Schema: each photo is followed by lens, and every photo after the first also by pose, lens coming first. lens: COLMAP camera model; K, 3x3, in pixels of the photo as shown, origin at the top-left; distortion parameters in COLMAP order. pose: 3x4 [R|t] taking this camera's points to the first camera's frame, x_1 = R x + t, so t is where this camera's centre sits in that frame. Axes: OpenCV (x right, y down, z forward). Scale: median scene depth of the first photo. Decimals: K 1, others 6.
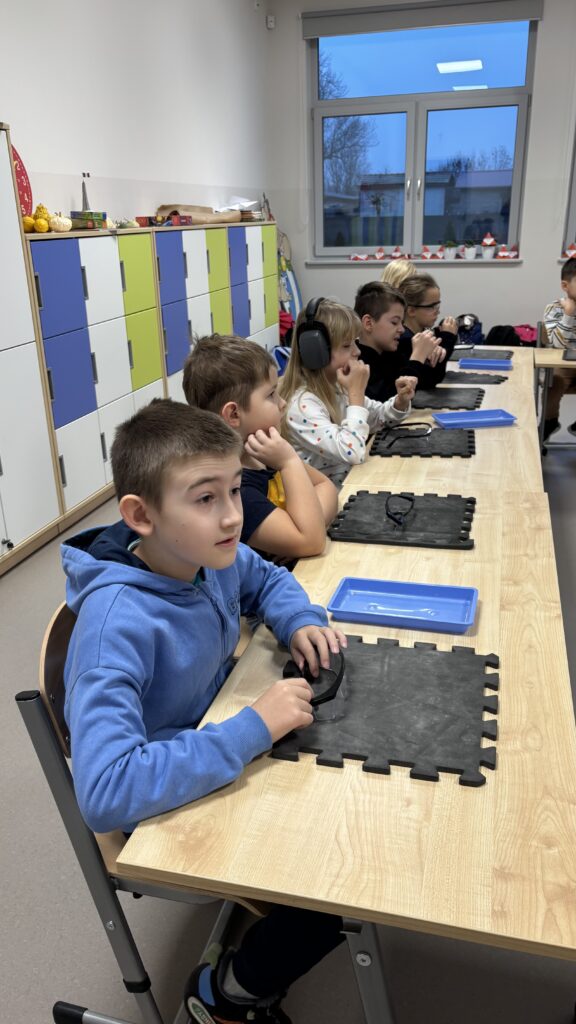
lens RADIAL K [[788.3, 0, 288.0], [0, 788.3, 512.0], [0, 0, 1]] dist [0.011175, 0.008848]
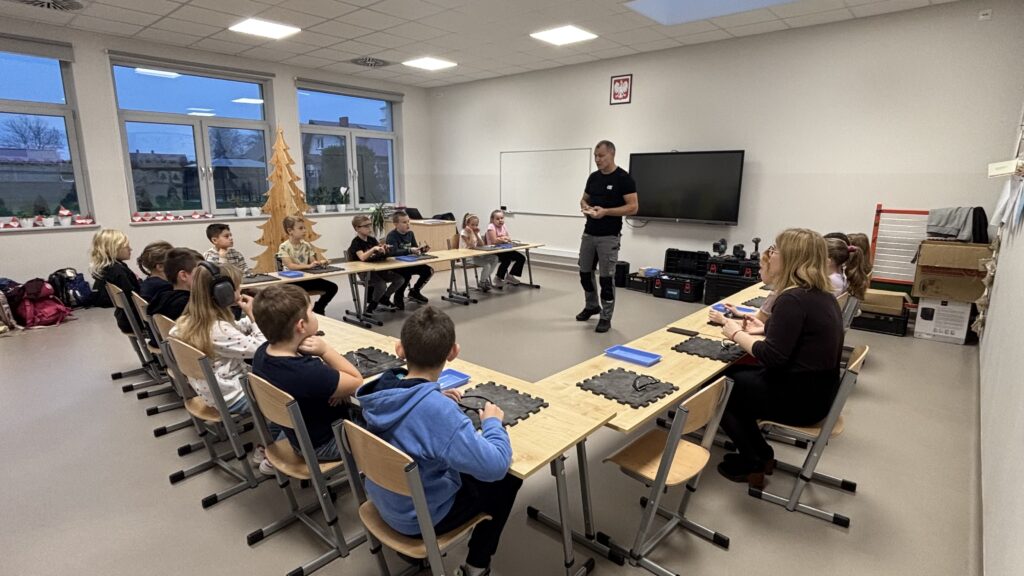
lens RADIAL K [[525.2, 0, 512.0], [0, 525.2, 288.0], [0, 0, 1]] dist [-0.000482, -0.000260]
pose [[0.437776, -0.159884, 0.884754, -0.206272], [0.303824, 0.952479, 0.021790, -0.021586], [-0.846193, 0.259270, 0.465549, 0.012983]]
